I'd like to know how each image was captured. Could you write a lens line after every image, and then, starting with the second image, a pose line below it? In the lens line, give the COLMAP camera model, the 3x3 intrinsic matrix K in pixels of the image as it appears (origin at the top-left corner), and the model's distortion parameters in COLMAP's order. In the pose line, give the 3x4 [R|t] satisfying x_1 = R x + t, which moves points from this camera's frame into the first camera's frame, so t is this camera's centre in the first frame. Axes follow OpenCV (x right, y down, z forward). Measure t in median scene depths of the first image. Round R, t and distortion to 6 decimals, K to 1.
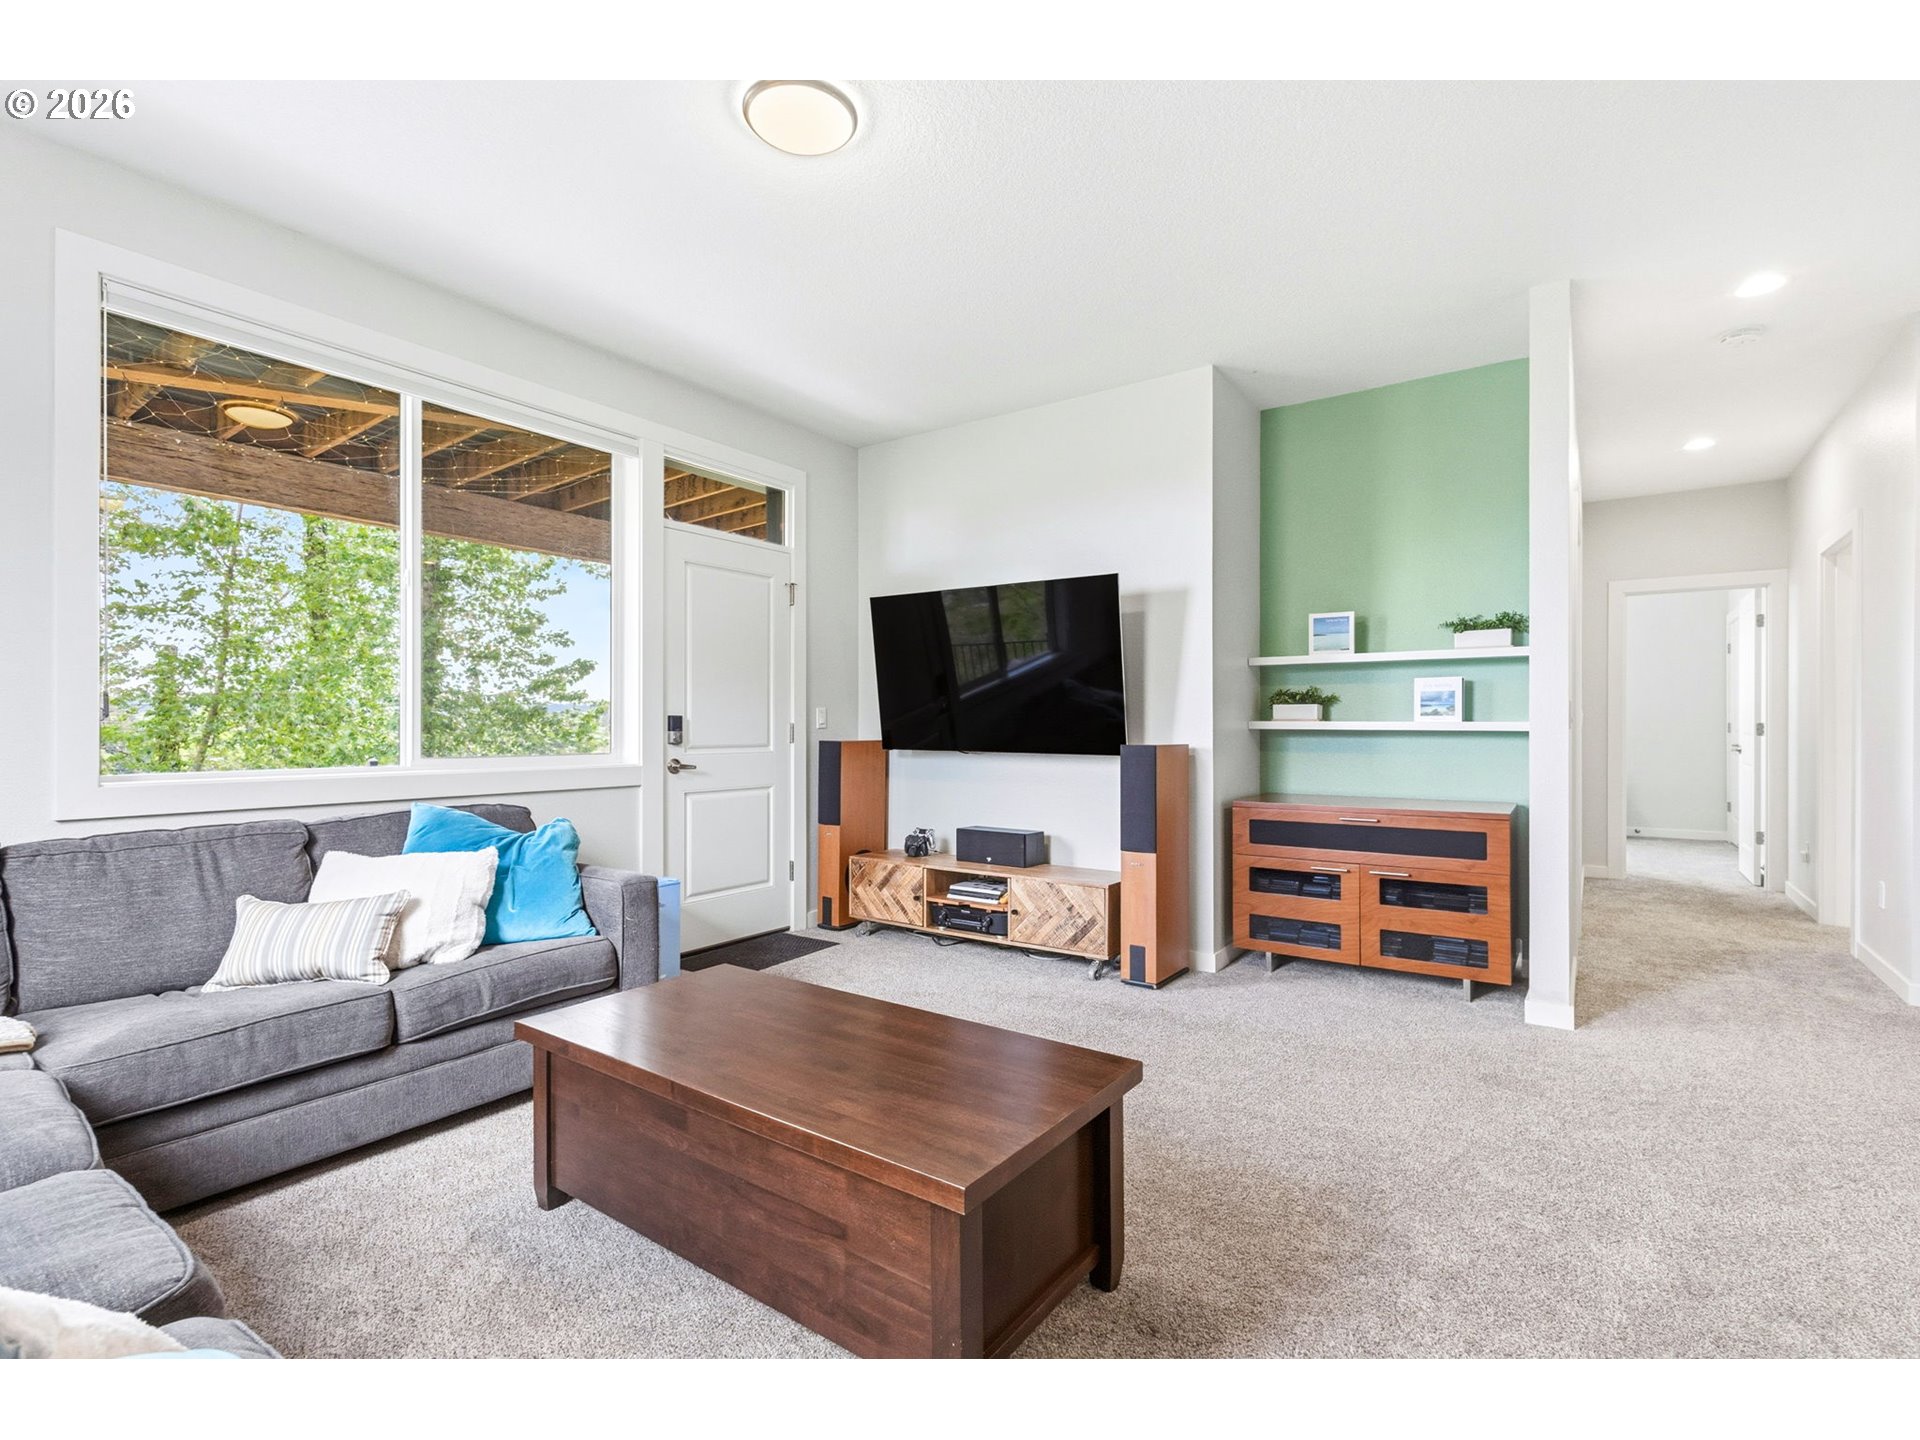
lens RADIAL K [[894.8, 0, 975.7], [0, 894.8, 725.4], [0, 0, 1]] dist [0.004532, 0.000559]
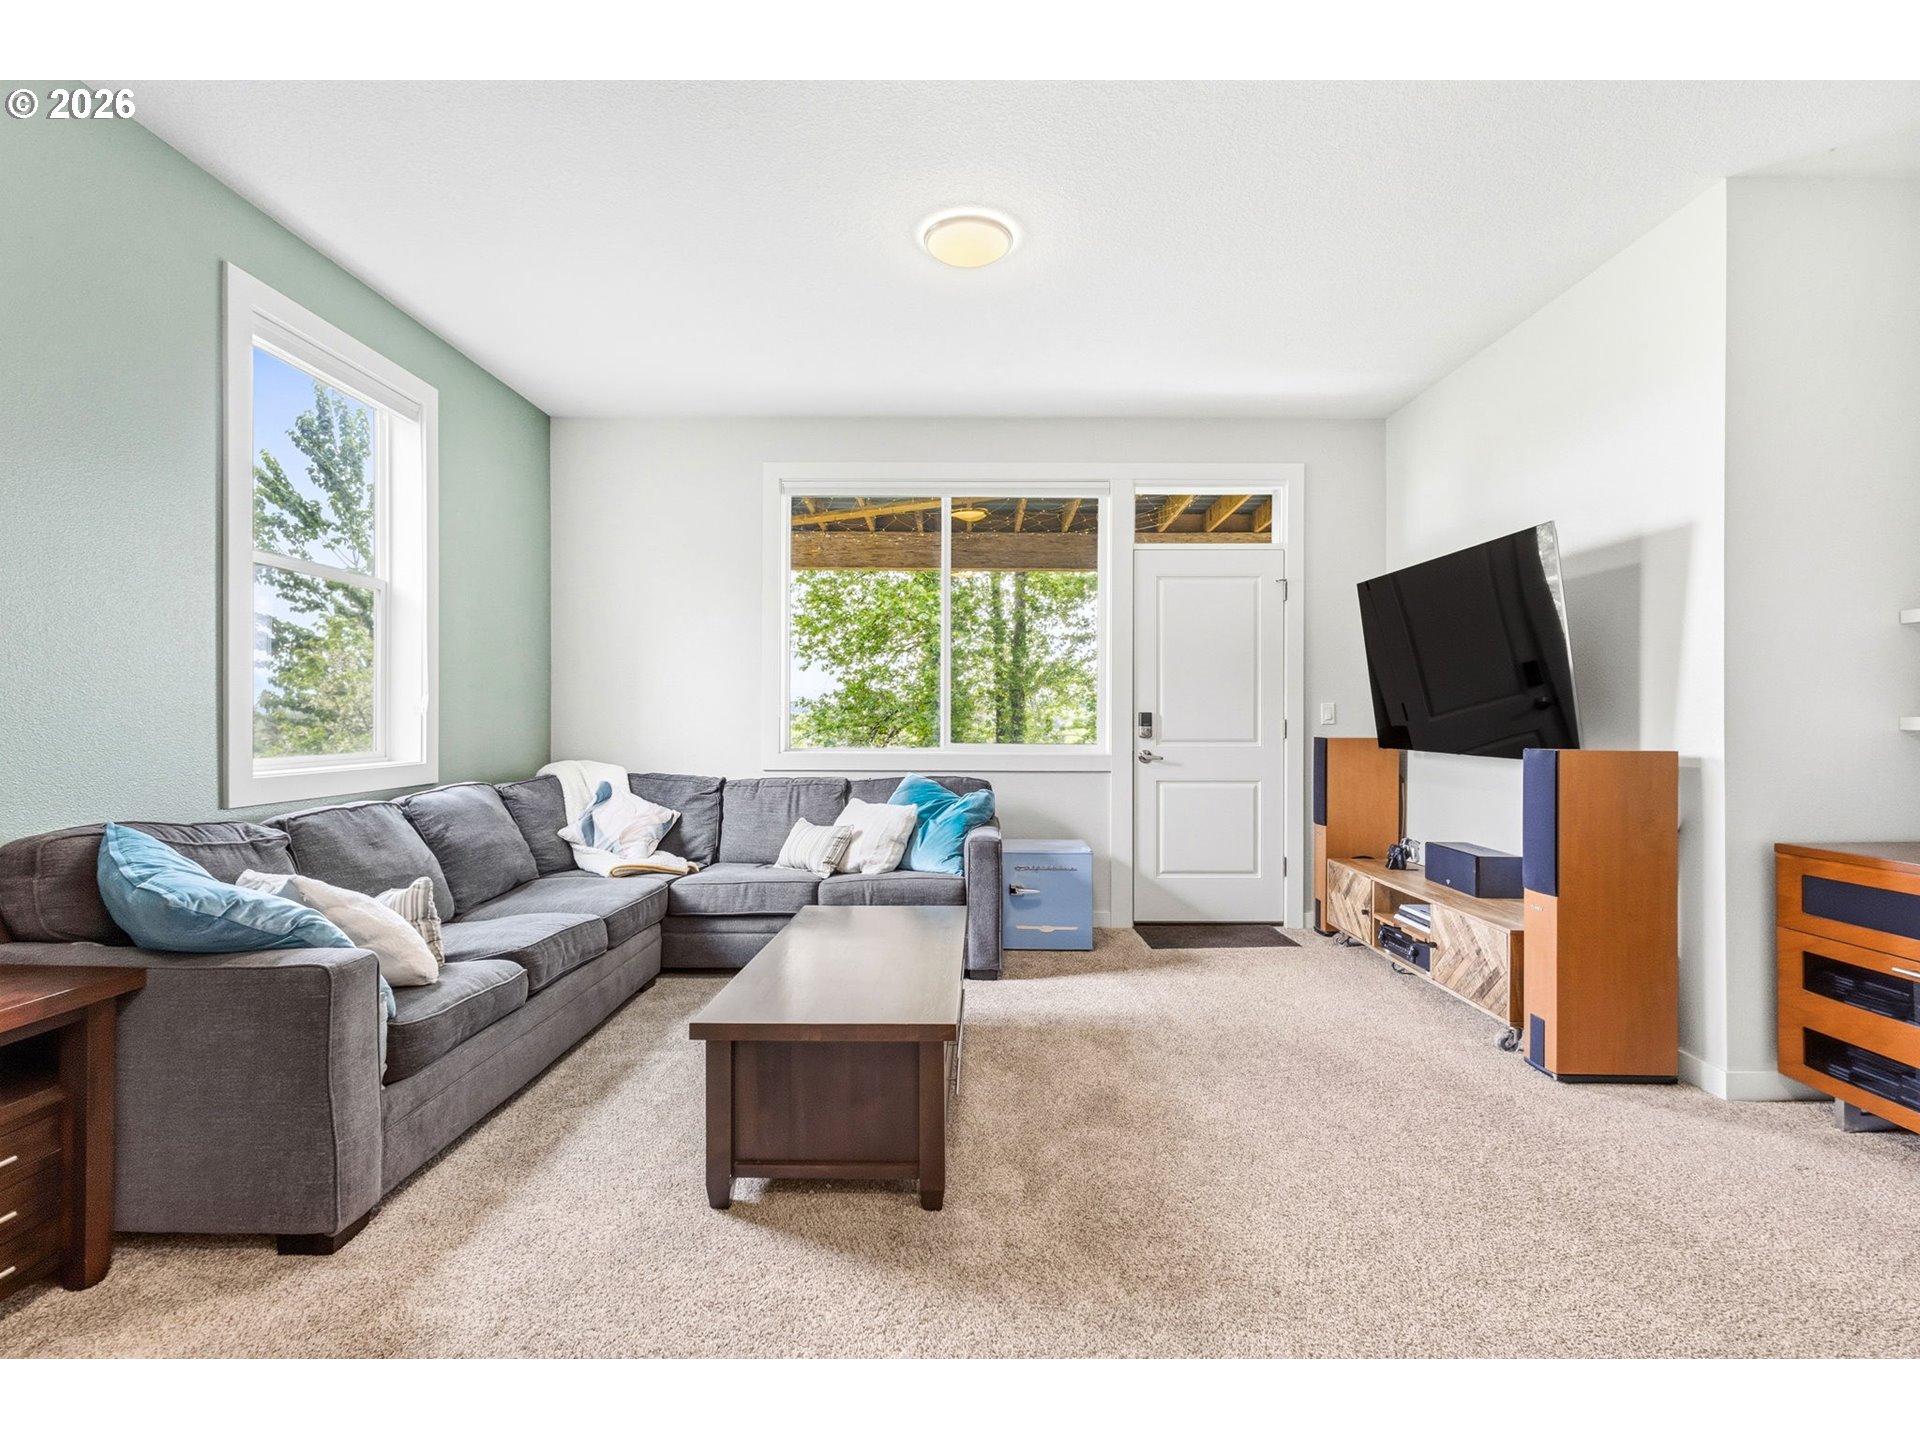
lens RADIAL K [[894.8, 0, 969.7], [0, 894.8, 713.3], [0, 0, 1]] dist [0.004532, 0.000559]
pose [[0.572071, -0.003215, -0.820198, 0.475187], [-0.002954, 0.999978, -0.005980, -0.002283], [0.820199, 0.005844, 0.572049, 0.159089]]
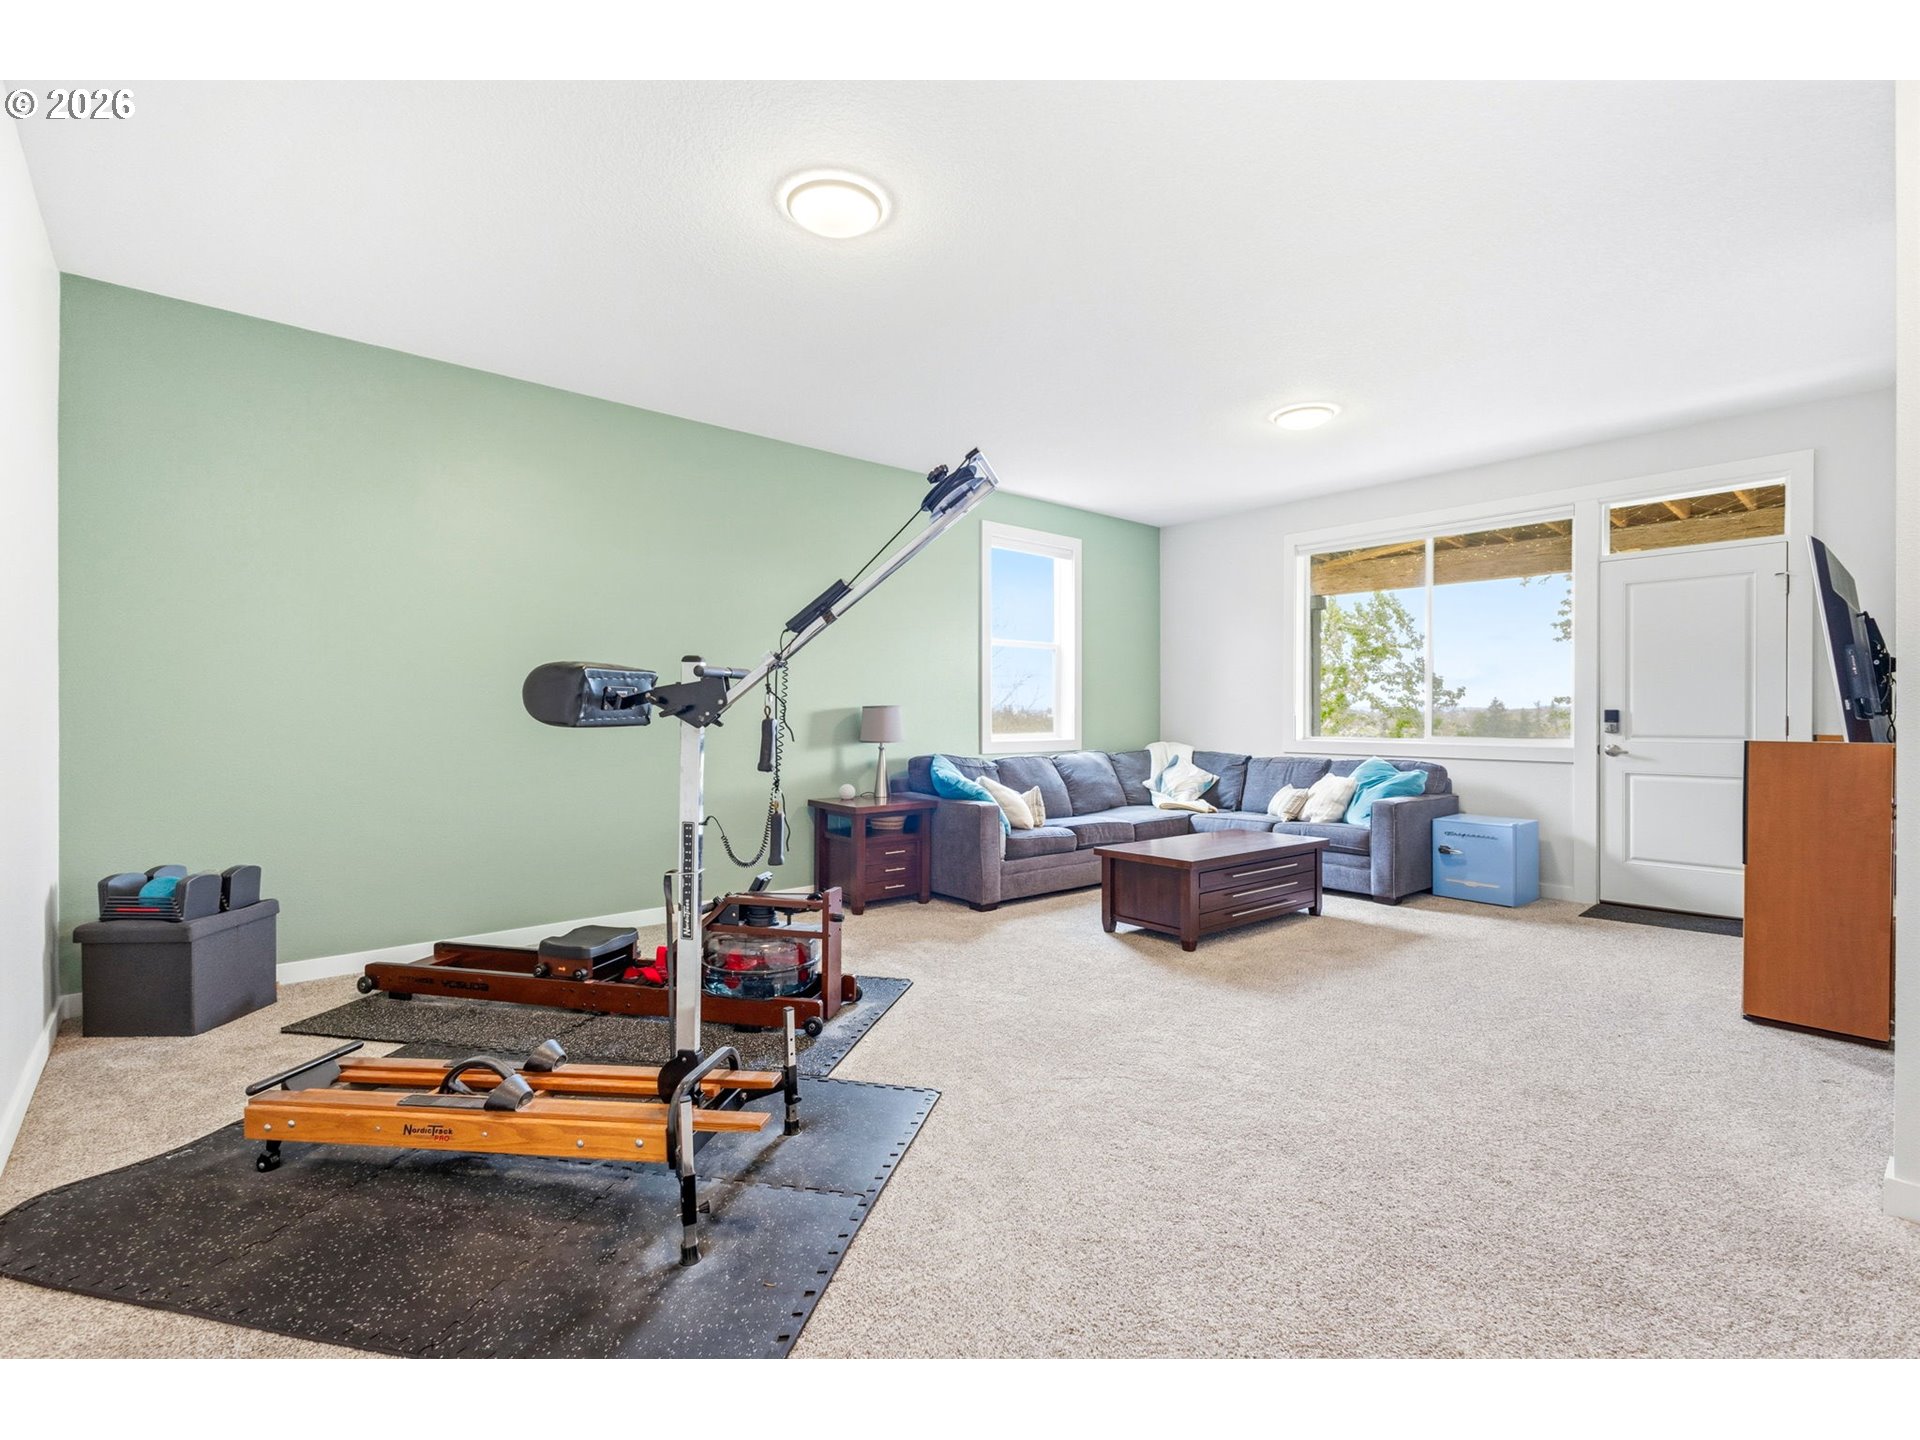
lens RADIAL K [[894.8, 0, 955.9], [0, 894.8, 720.0], [0, 0, 1]] dist [0.004532, 0.000559]
pose [[-0.246077, 0.002985, -0.969246, 1.106217], [-0.003160, 0.999987, 0.003882, 0.001004], [0.969245, 0.004018, -0.246065, 0.417656]]
